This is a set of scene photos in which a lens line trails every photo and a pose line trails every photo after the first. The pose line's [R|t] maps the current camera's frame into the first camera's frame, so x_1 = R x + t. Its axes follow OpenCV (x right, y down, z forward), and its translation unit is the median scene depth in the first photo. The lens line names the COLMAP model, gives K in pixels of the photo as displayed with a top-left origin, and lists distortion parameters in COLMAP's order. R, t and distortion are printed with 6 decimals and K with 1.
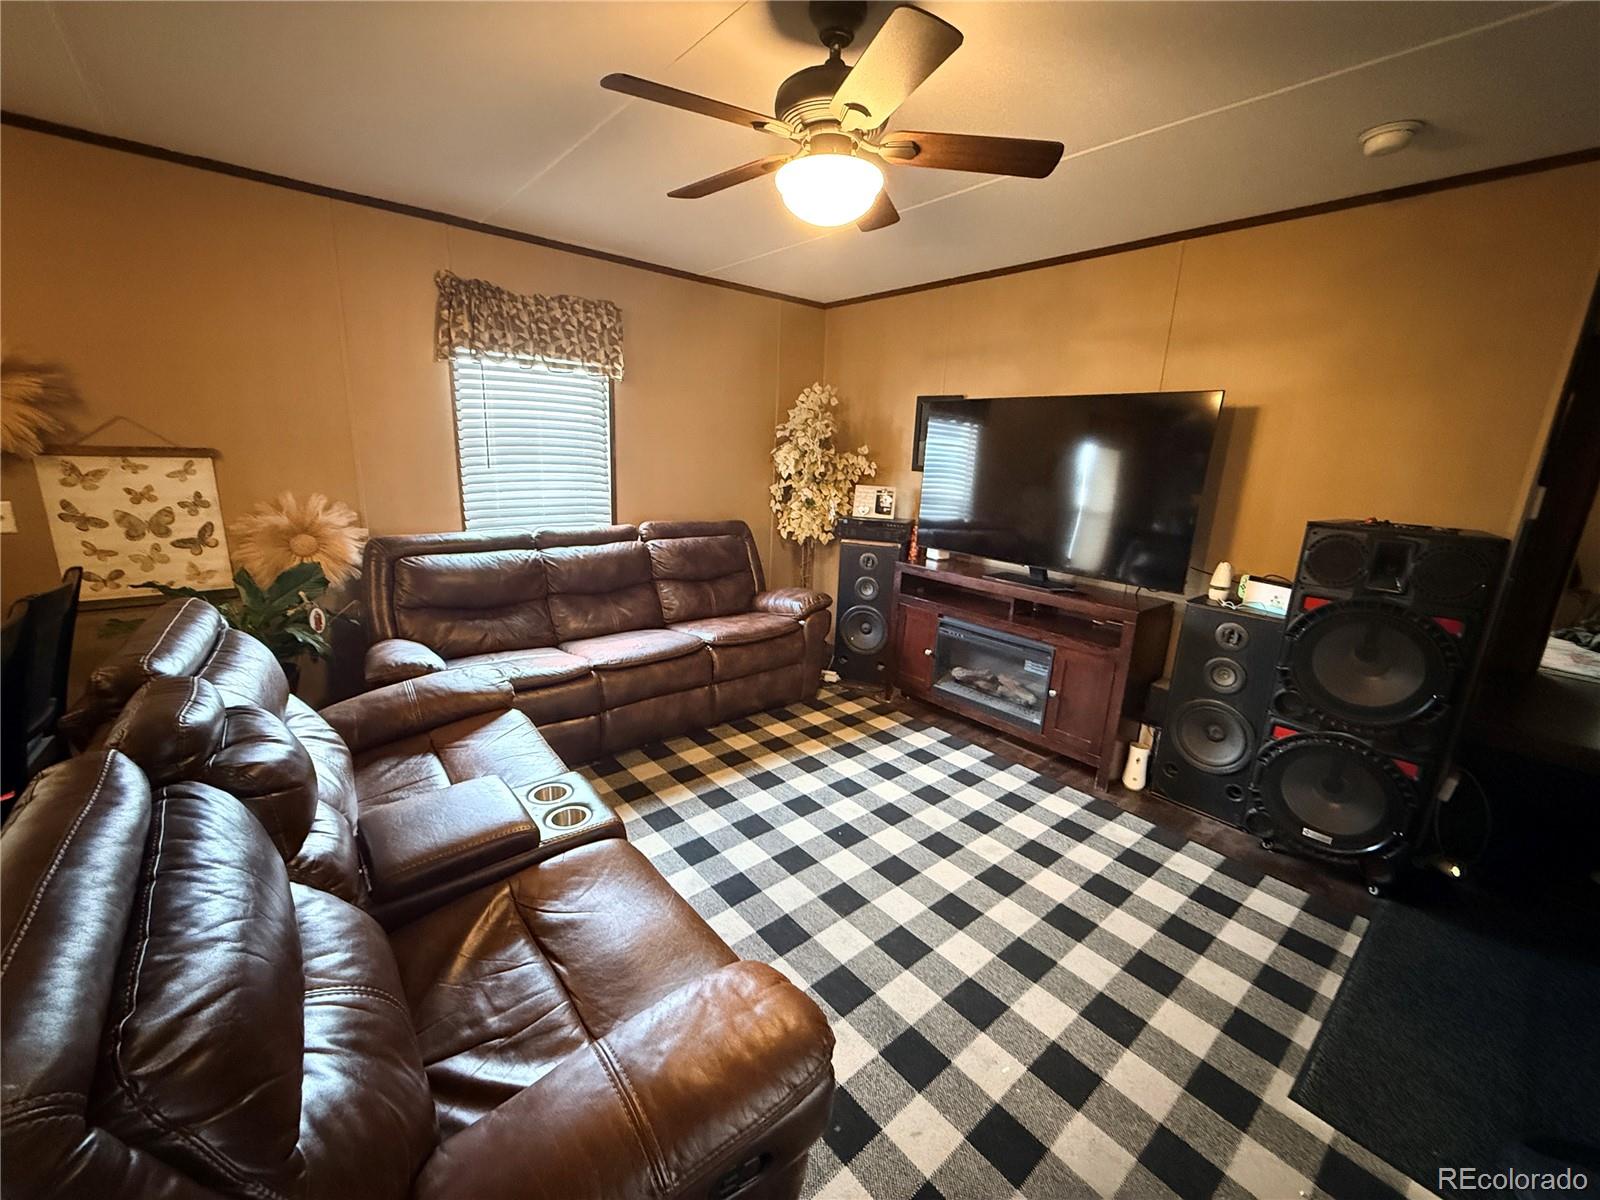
lens RADIAL K [[636.5, 0, 791.9], [0, 636.5, 599.0], [0, 0, 1]] dist [0.000275, -0.000757]
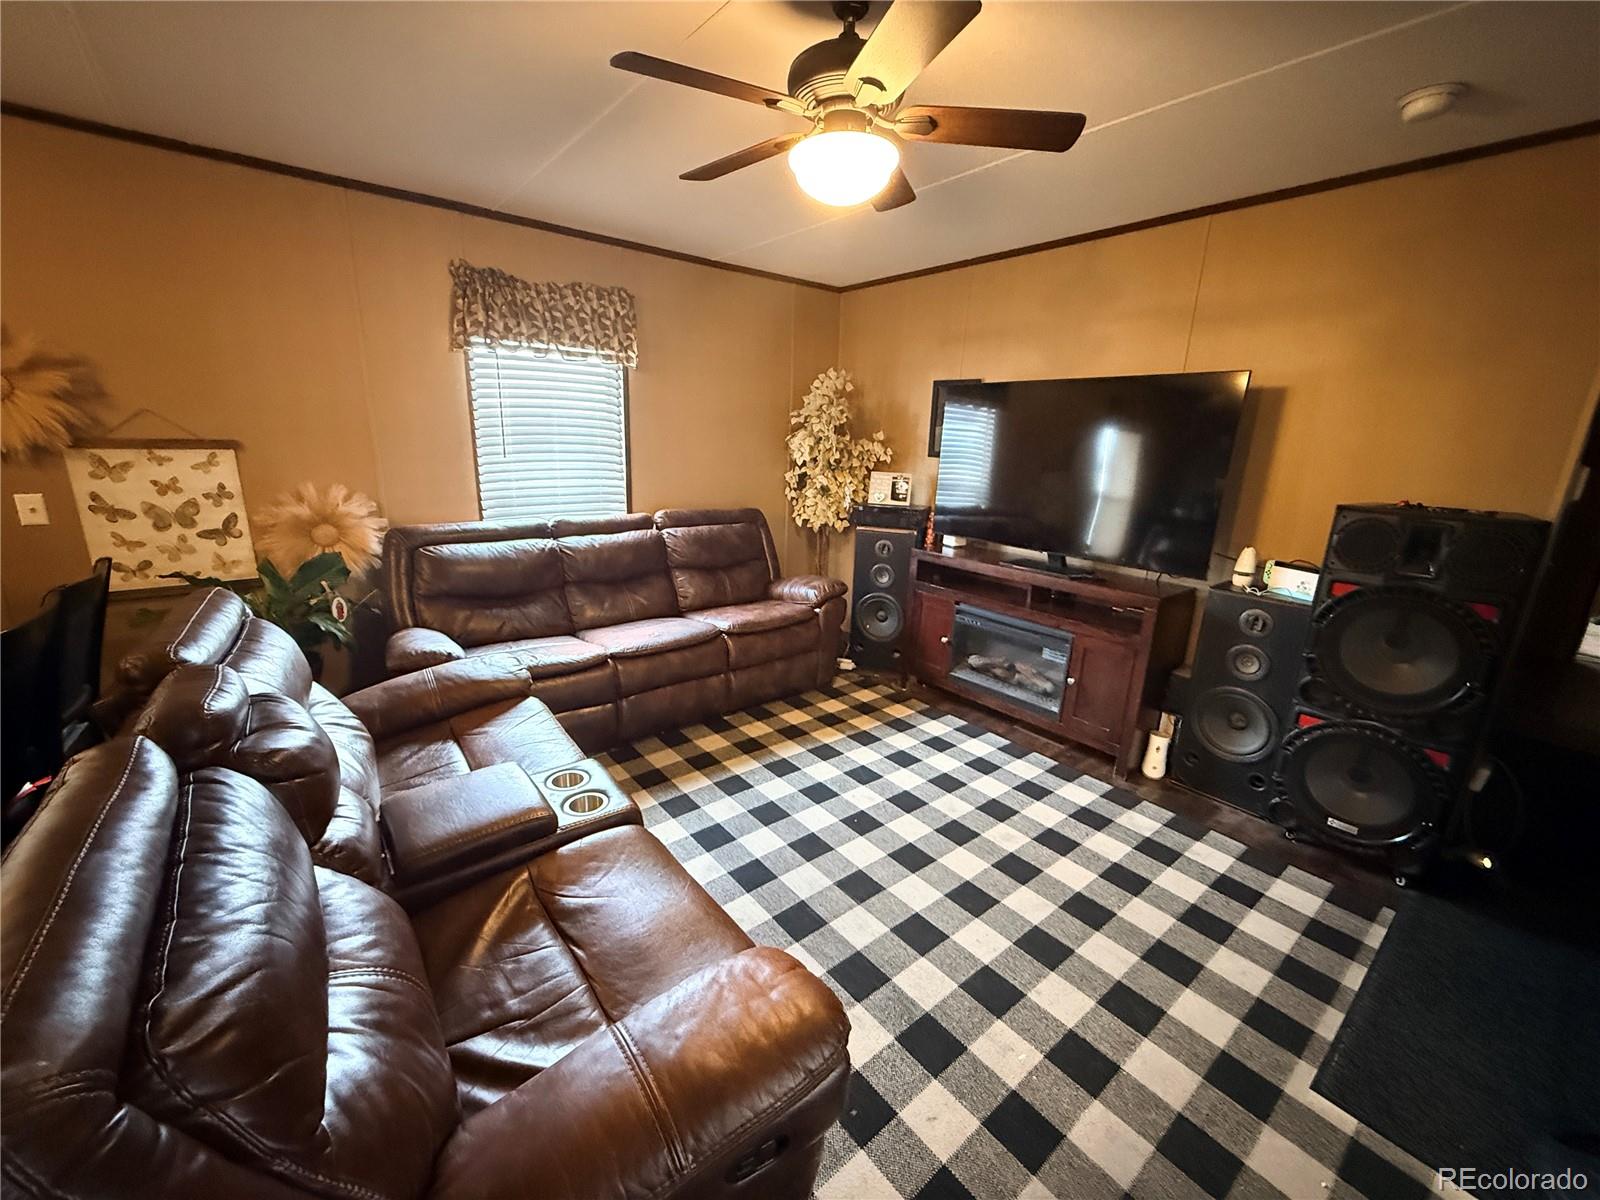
lens RADIAL K [[636.5, 0, 791.8], [0, 636.5, 599.4], [0, 0, 1]] dist [0.000275, -0.000757]
pose [[0.999697, -0.003099, -0.024412, 0.000677], [0.003567, 0.999811, 0.019134, 0.000823], [0.024348, -0.019216, 0.999519, 0.003950]]
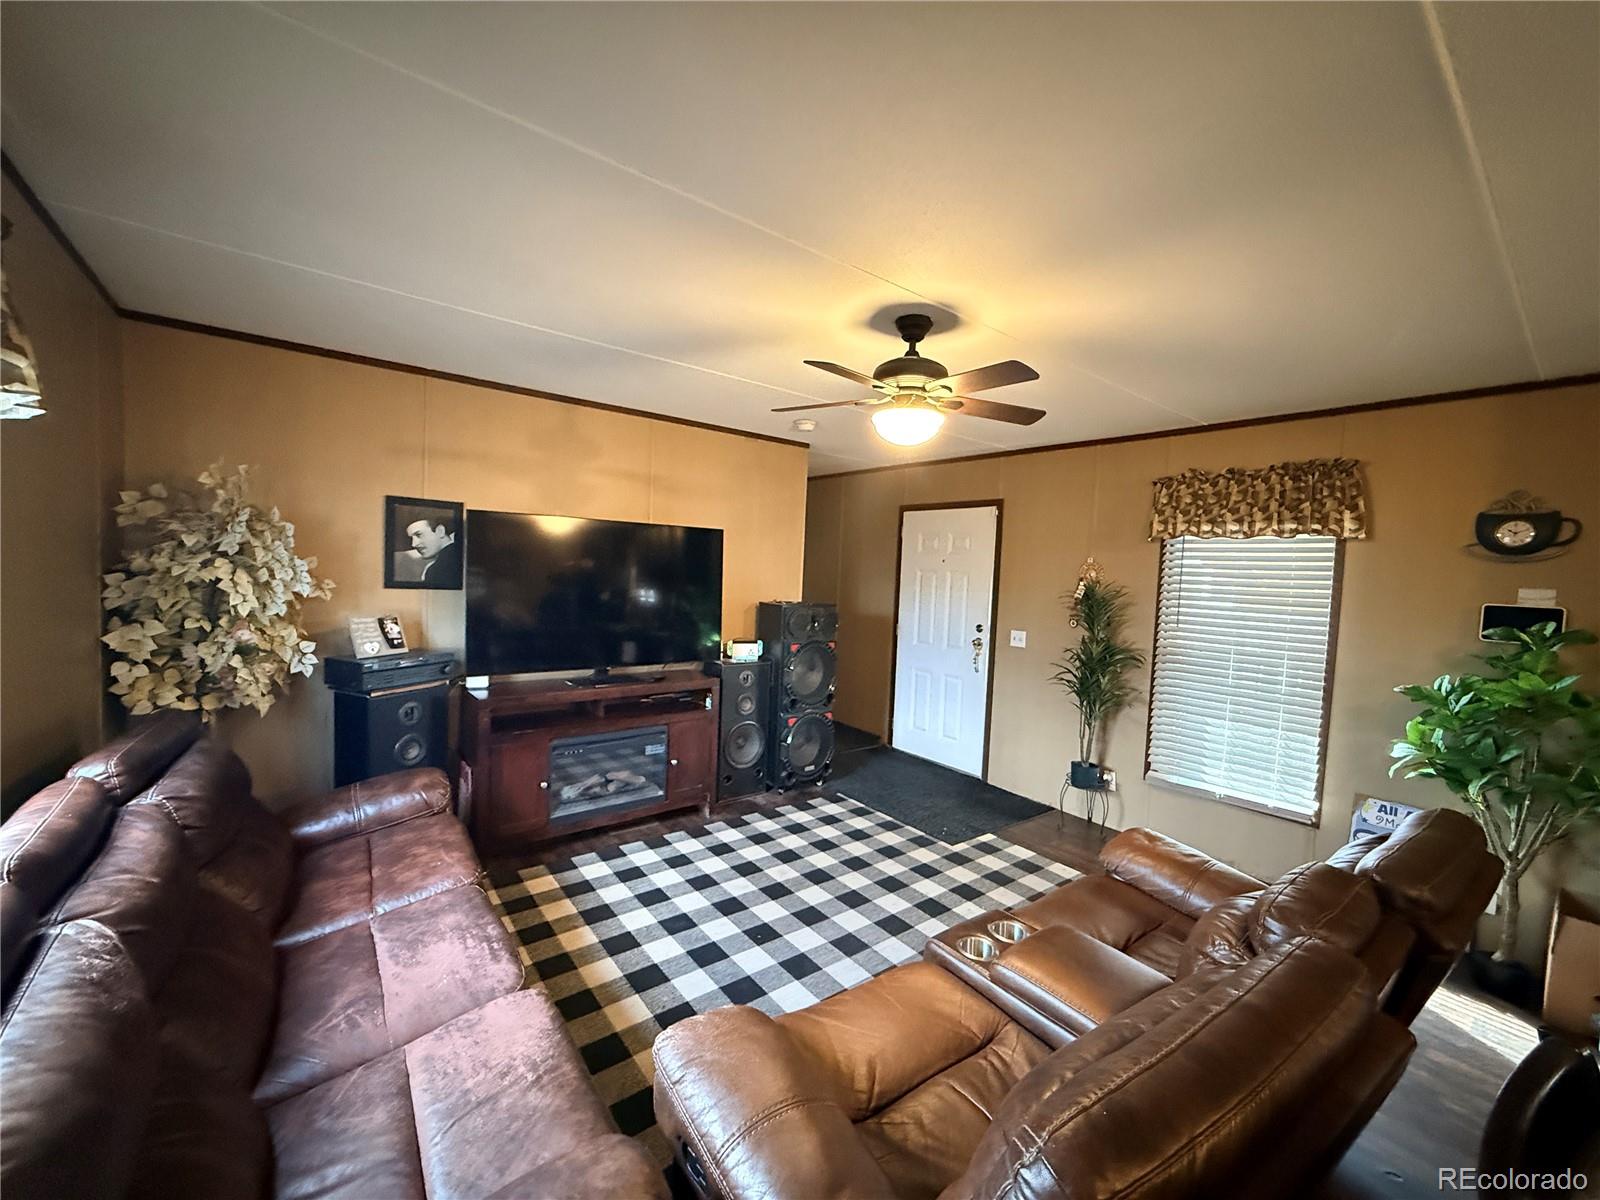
lens RADIAL K [[636.5, 0, 799.5], [0, 636.5, 593.6], [0, 0, 1]] dist [0.000275, -0.000757]
pose [[0.035143, -0.081812, 0.996028, -0.924235], [0.192279, 0.978577, 0.073594, -0.253973], [-0.980711, 0.188929, 0.050121, 0.768369]]
